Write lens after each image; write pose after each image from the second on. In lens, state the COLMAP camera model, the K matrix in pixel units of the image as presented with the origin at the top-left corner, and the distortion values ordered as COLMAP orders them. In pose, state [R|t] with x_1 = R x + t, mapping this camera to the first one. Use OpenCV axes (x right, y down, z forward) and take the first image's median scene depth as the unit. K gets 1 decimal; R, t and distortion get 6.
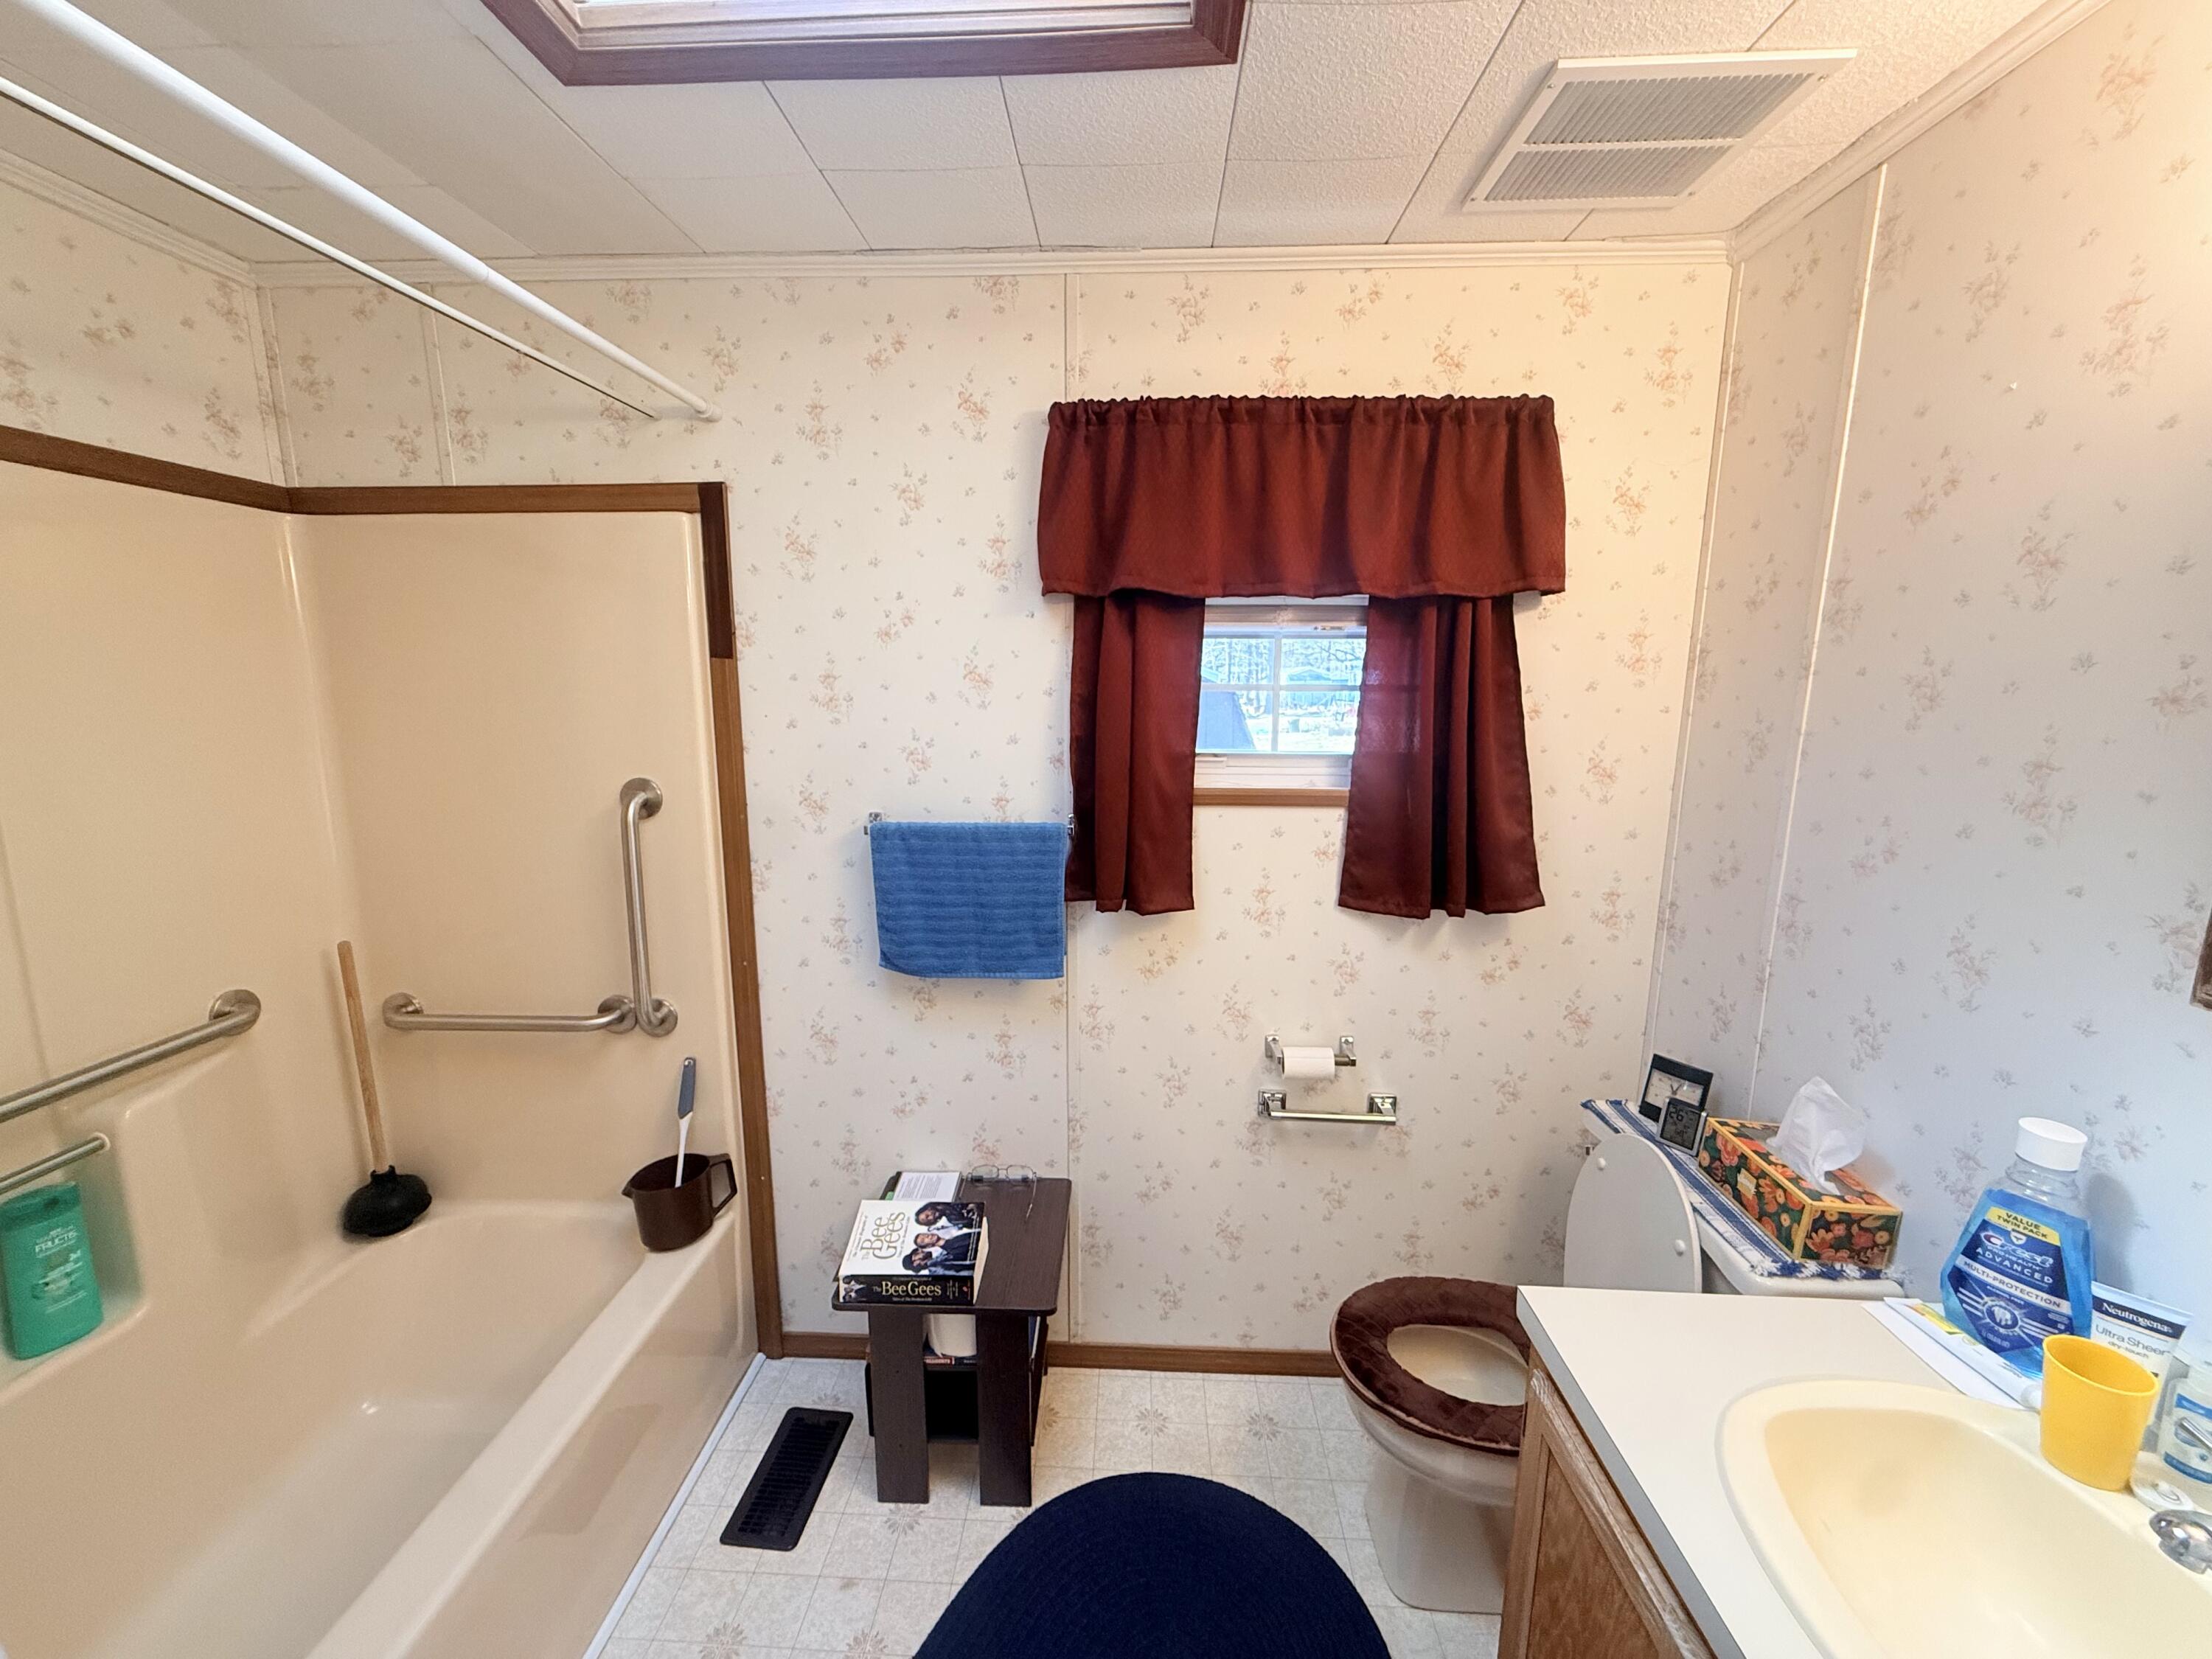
lens RADIAL K [[876.0, 0, 1108.5], [0, 876.0, 831.4], [0, 0, 1]] dist [-0.001618, -0.000740]
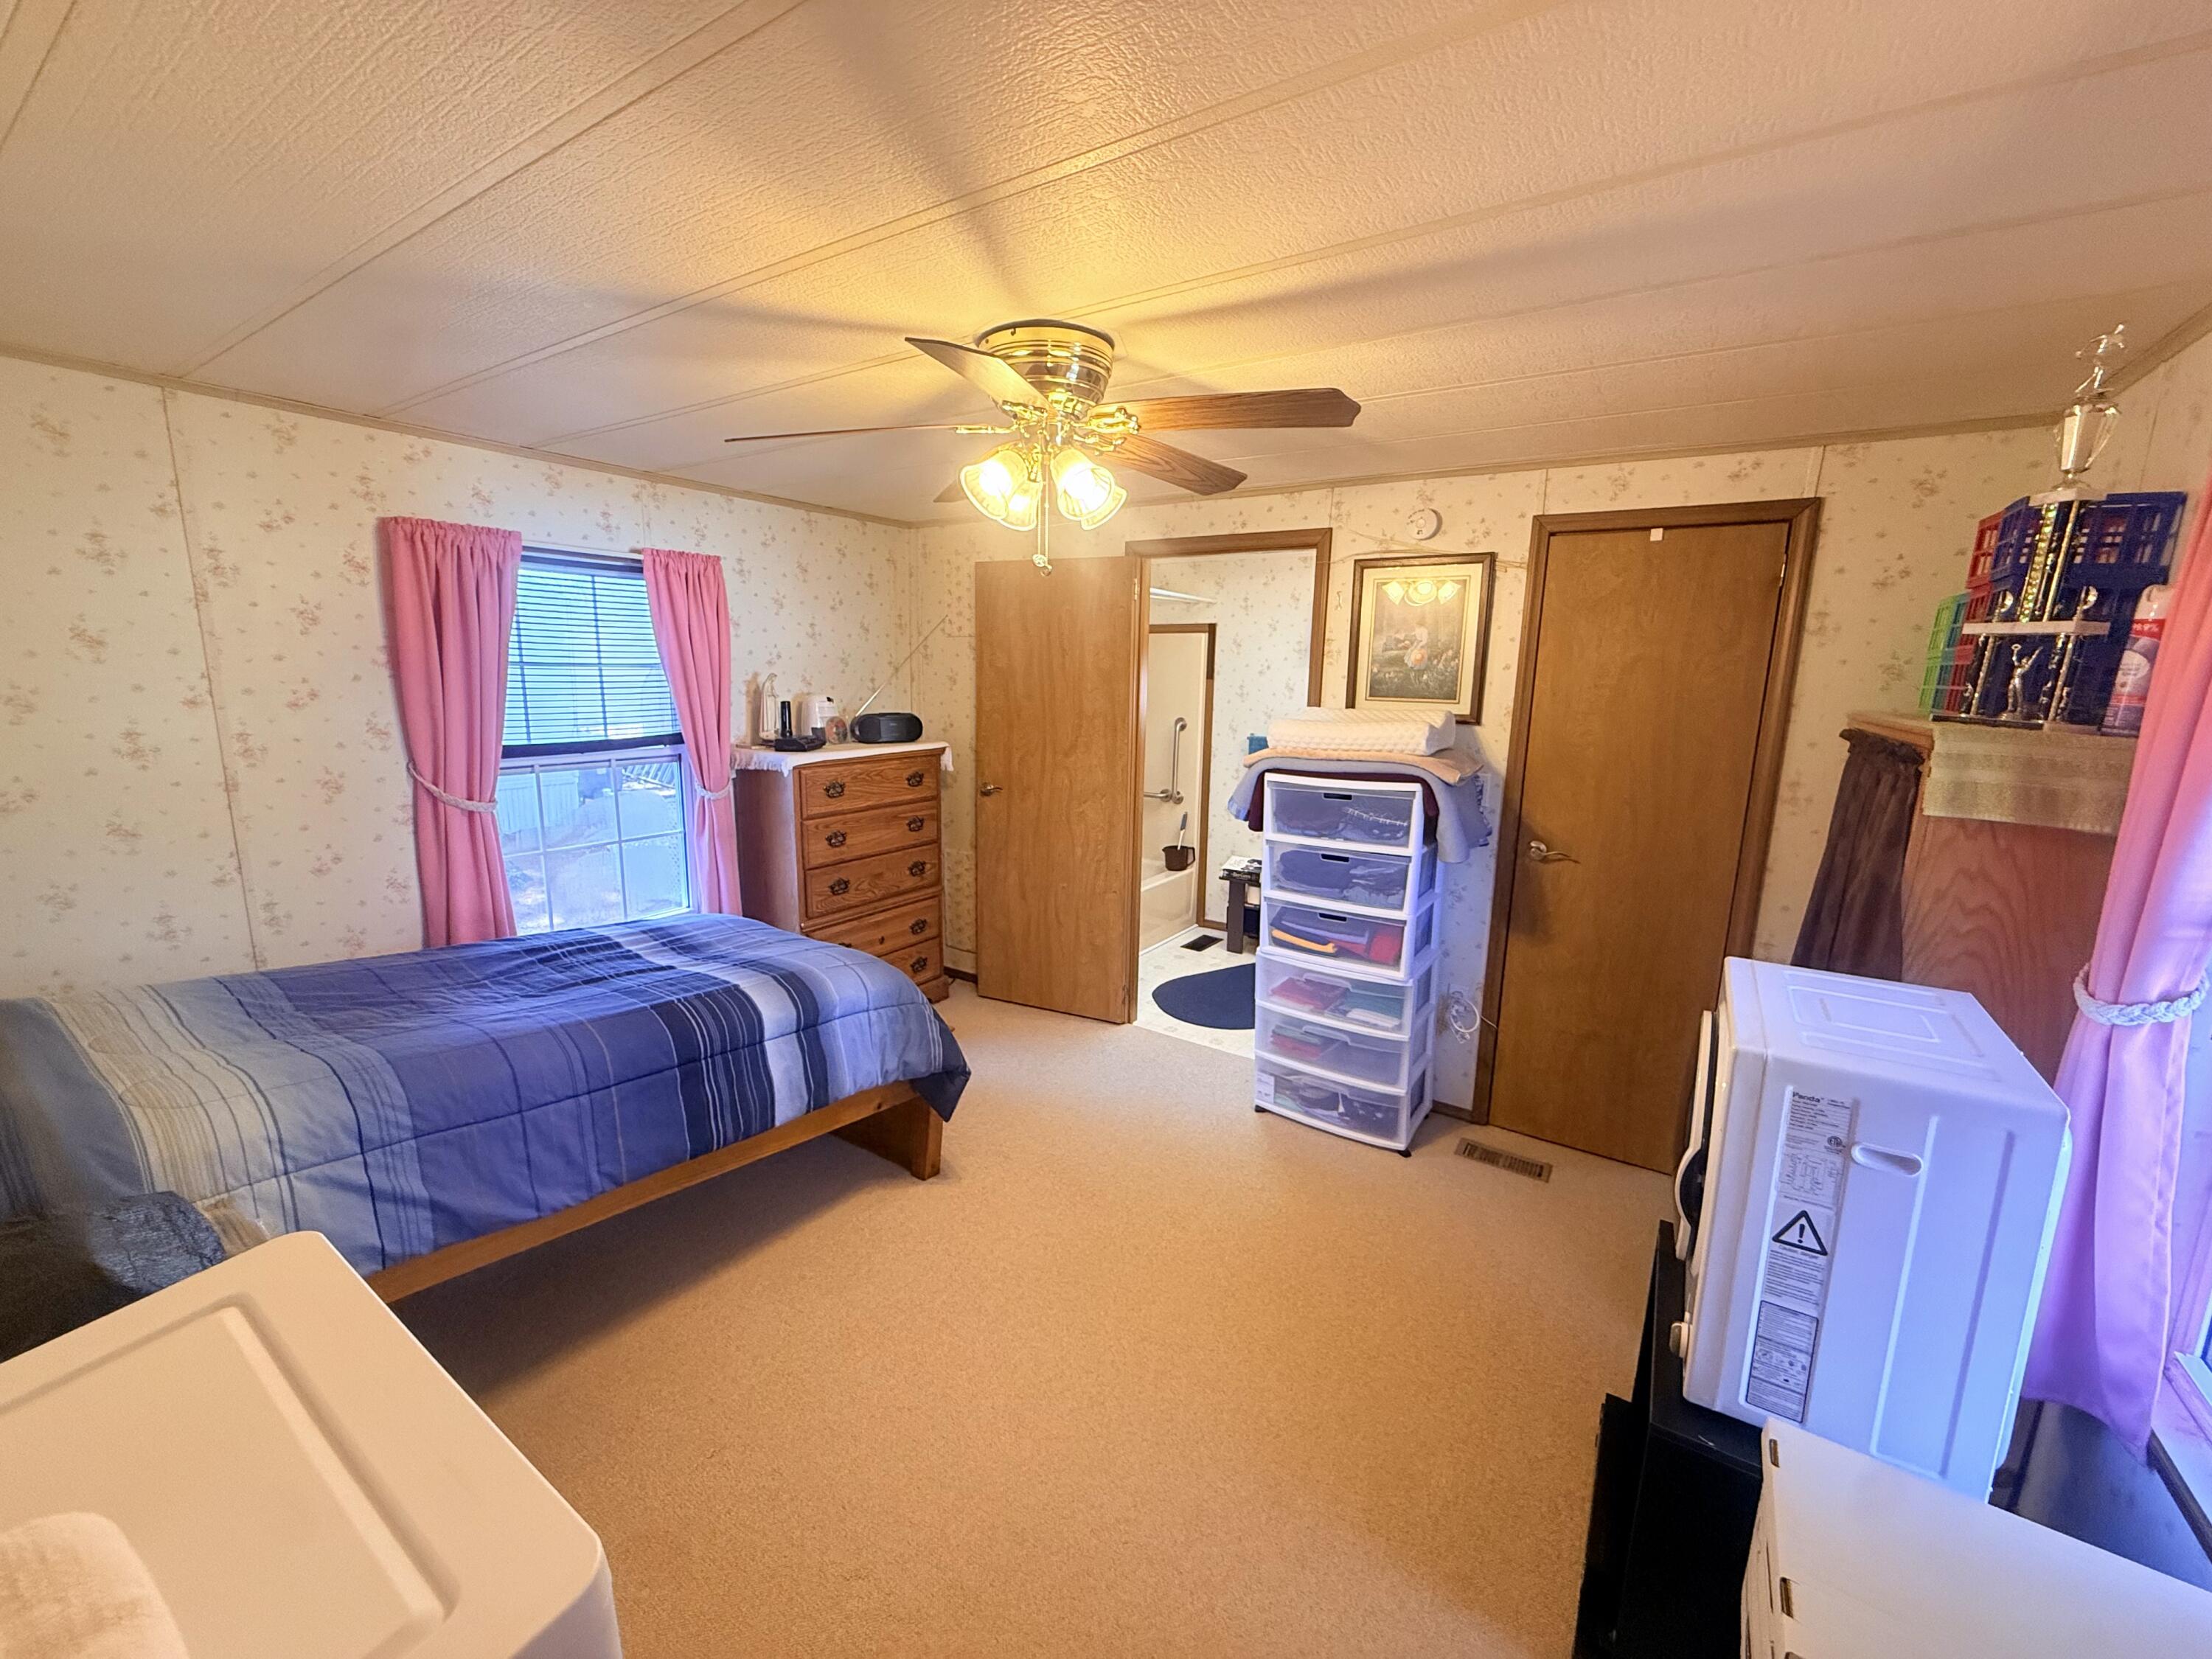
lens RADIAL K [[876.0, 0, 1107.9], [0, 876.0, 828.2], [0, 0, 1]] dist [-0.001618, -0.000740]
pose [[0.859050, 0.103539, -0.501311, 0.815734], [-0.104262, 0.994192, 0.026672, 0.266554], [0.501161, 0.029356, 0.864856, -1.756694]]
